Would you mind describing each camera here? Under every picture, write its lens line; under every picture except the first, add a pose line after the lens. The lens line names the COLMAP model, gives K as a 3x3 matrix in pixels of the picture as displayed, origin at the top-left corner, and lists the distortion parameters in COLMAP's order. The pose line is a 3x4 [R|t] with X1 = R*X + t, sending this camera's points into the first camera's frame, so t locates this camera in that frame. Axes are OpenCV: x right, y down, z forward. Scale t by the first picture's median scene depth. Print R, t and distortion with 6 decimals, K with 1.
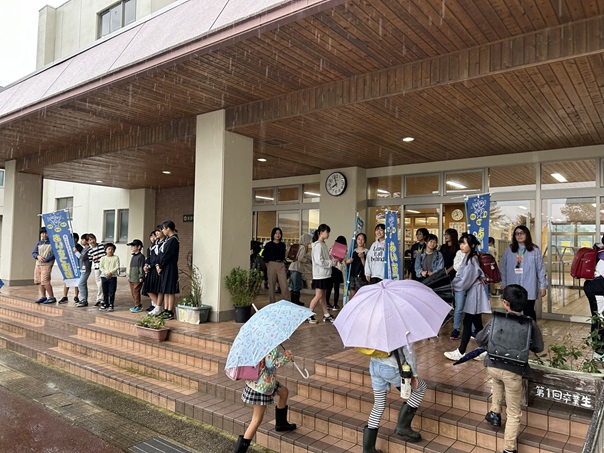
lens RADIAL K [[458.7, 0, 299.9], [0, 458.7, 223.0], [0, 0, 1]] dist [0.016736, 0.000709]
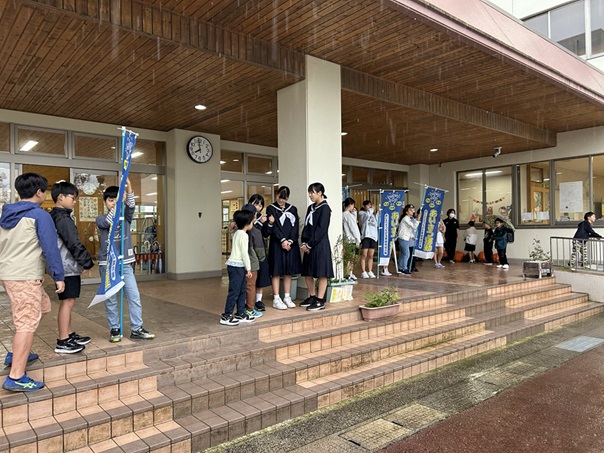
lens RADIAL K [[458.7, 0, 299.8], [0, 458.7, 229.3], [0, 0, 1]] dist [0.016736, 0.000709]
pose [[0.209604, -0.022136, 0.977536, -1.214919], [-0.033630, 0.998989, 0.029833, 0.060114], [-0.977208, -0.039128, 0.208648, 0.981802]]
